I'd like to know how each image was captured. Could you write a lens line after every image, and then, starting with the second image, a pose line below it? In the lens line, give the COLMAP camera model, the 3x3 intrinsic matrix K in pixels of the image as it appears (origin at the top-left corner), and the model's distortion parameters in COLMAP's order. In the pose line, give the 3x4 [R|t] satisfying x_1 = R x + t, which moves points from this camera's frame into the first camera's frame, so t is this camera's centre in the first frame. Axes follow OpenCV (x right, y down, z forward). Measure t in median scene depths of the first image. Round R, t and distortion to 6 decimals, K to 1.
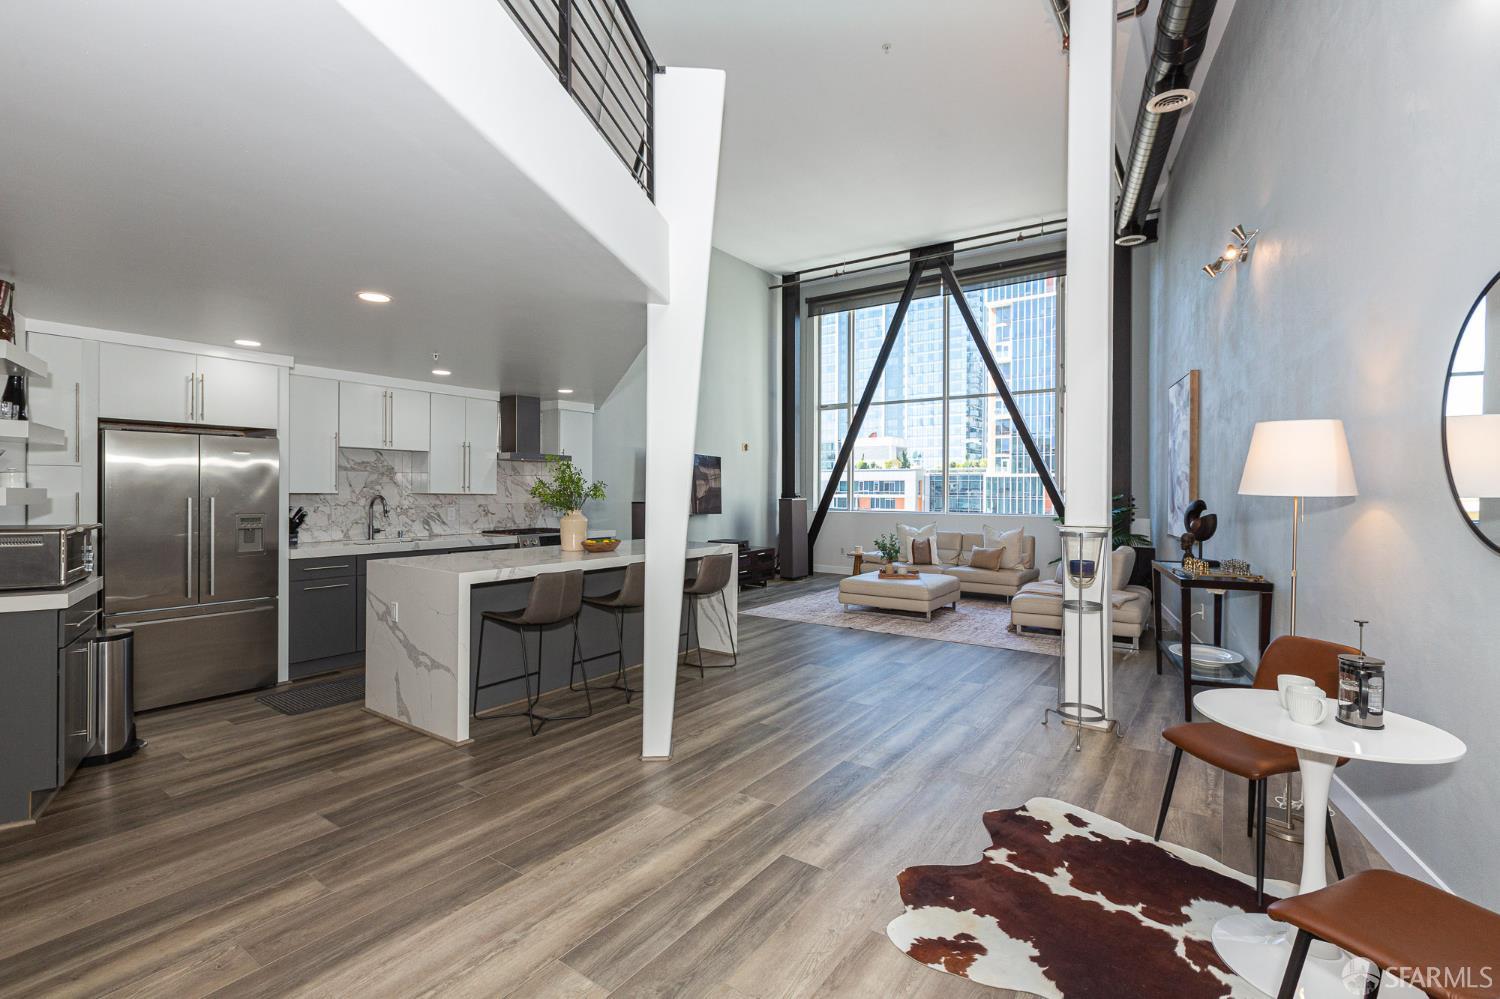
lens RADIAL K [[667.1, 0, 748.6], [0, 667.1, 493.3], [0, 0, 1]] dist [0.004209, 0.000210]
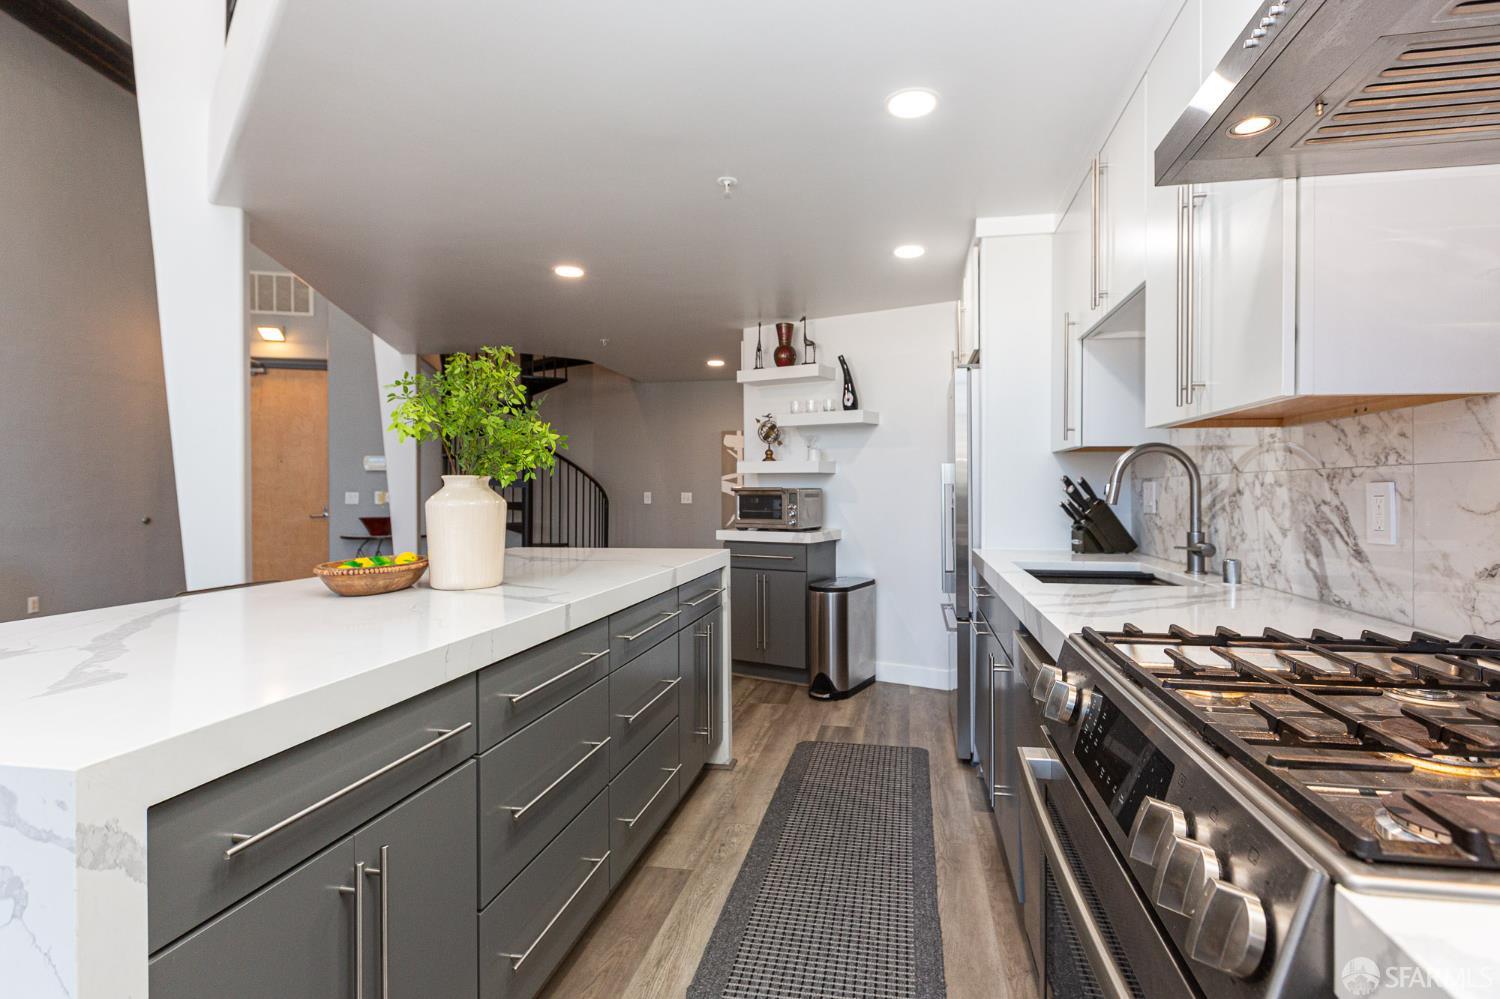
lens RADIAL K [[729.8, 0, 794.9], [0, 729.8, 486.9], [0, 0, 1]] dist [-0.001188, 0.000057]
pose [[-0.897562, -0.005918, -0.440849, -0.169947], [-0.004499, 0.999981, -0.004263, 0.021827], [0.440866, -0.001843, -0.897571, 0.990384]]
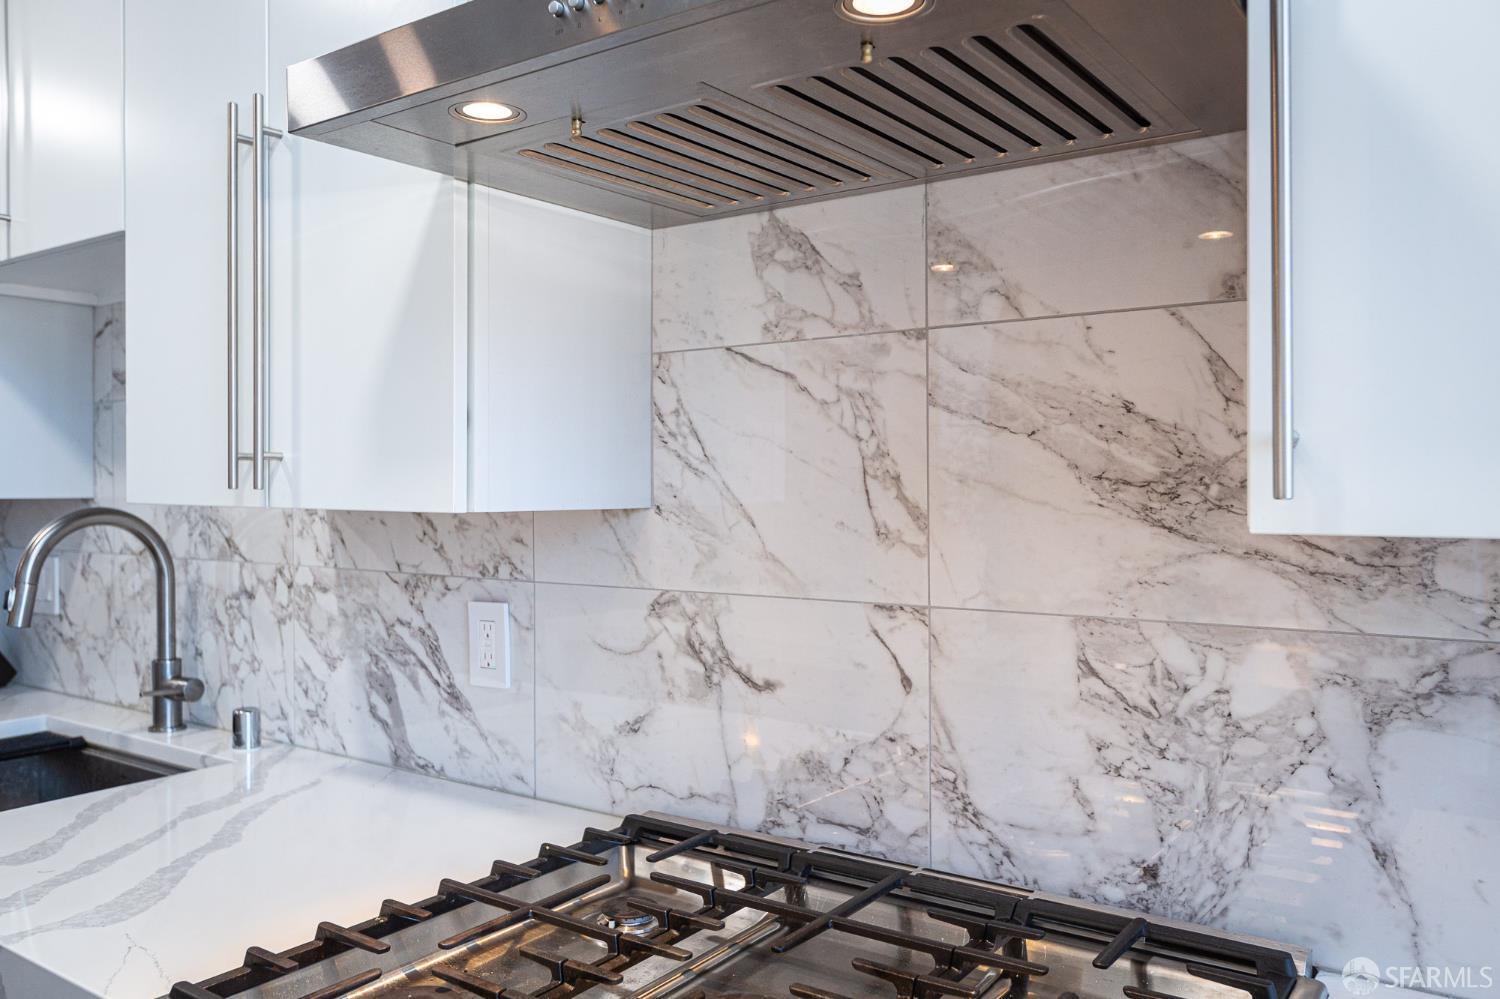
lens RADIAL K [[1151.0, 0, 759.5], [0, 1151.0, 494.7], [0, 0, 1]] dist [-0.000674, -0.001470]
pose [[-0.004182, 0.006394, -0.999971, -0.173005], [0.000936, 0.999979, 0.006390, -0.002860], [0.999991, -0.000909, -0.004187, 0.938542]]
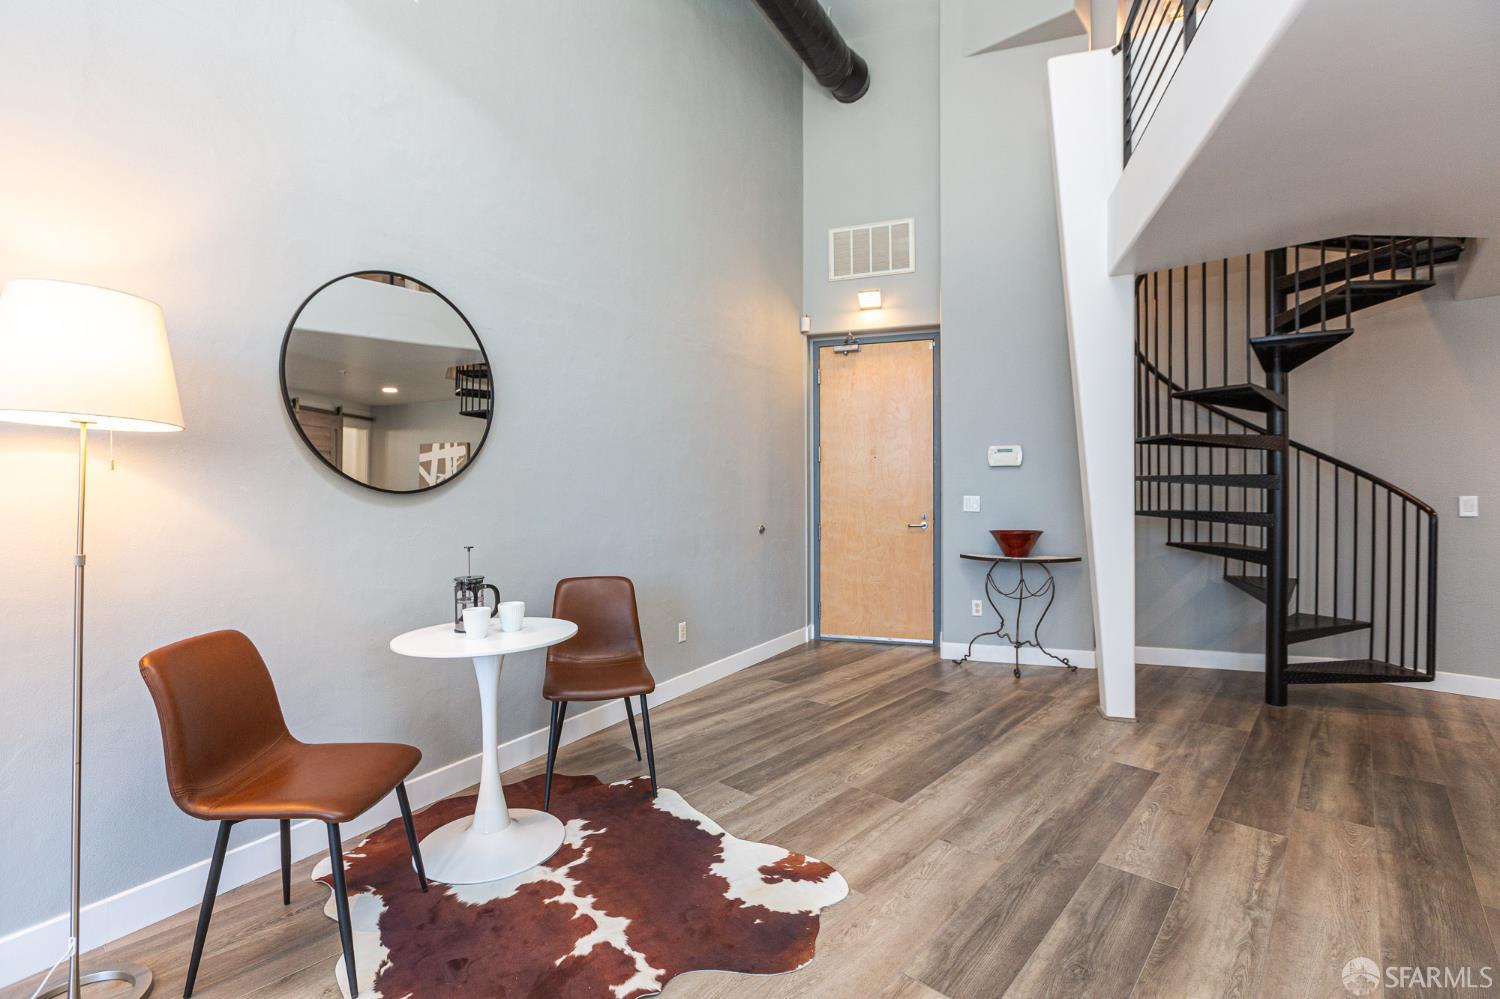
lens RADIAL K [[676.5, 0, 746.9], [0, 676.5, 493.6], [0, 0, 1]] dist [-0.008862, -0.000061]
pose [[-0.993031, -0.002633, 0.117825, 0.067870], [-0.002003, 0.999983, 0.005466, 0.022190], [-0.117837, 0.005192, -0.993019, 0.560698]]
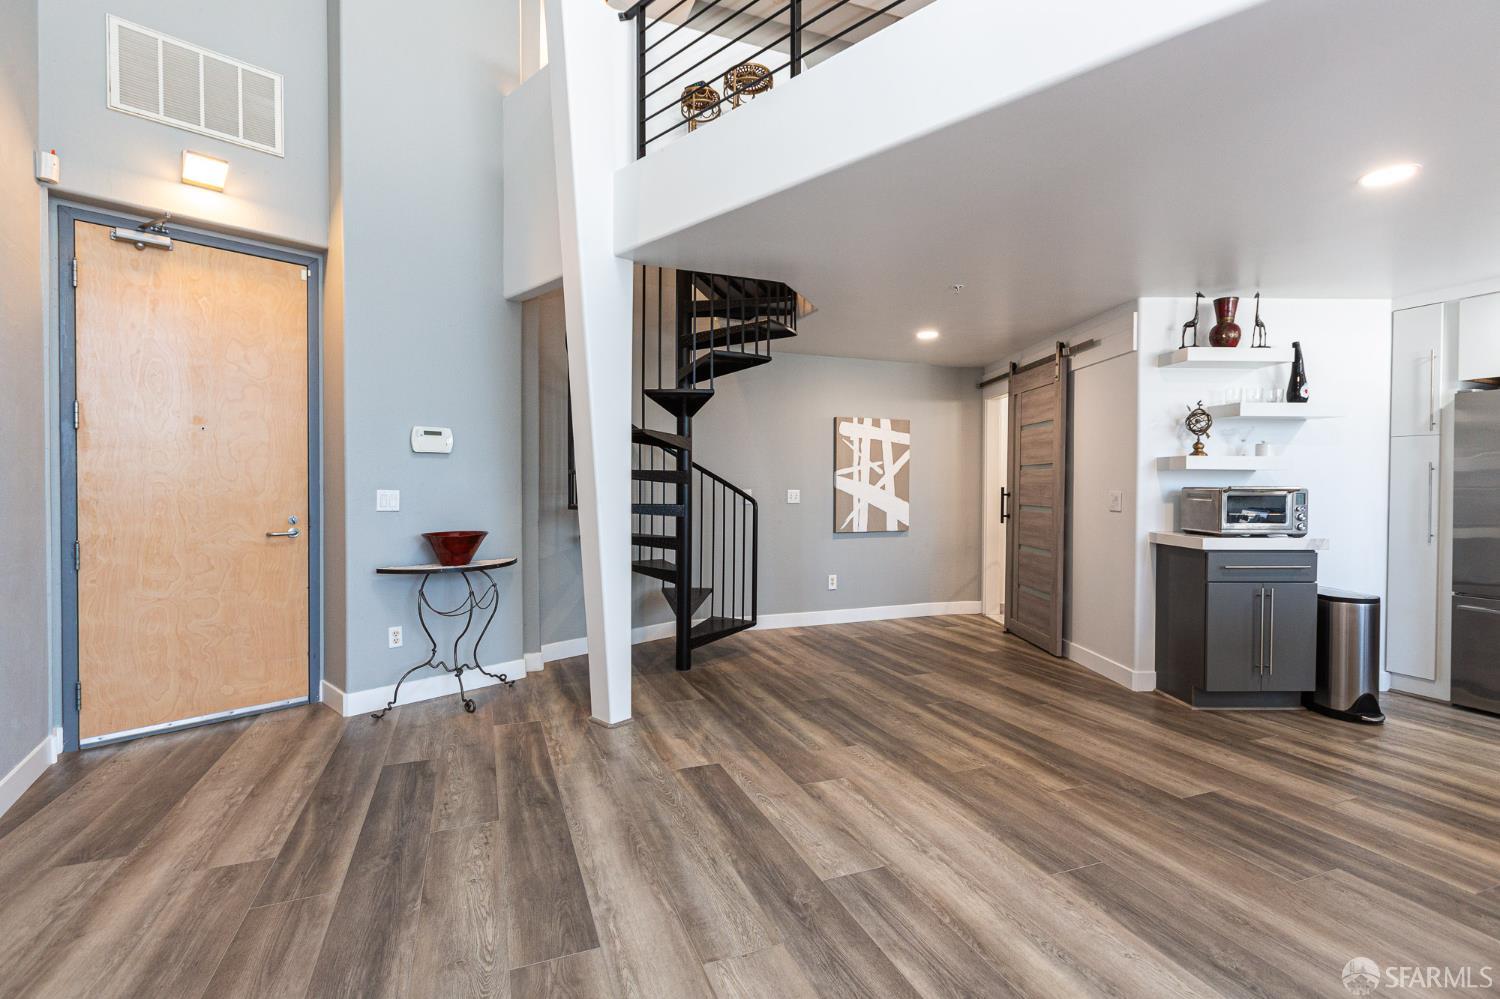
lens RADIAL K [[674.6, 0, 743.2], [0, 674.6, 494.5], [0, 0, 1]] dist [0.001927, -0.000001]
pose [[-0.547326, 0.005240, -0.836903, 0.199520], [-0.008219, 0.999899, 0.011636, 0.022831], [0.836879, 0.013248, -0.547227, 0.372117]]
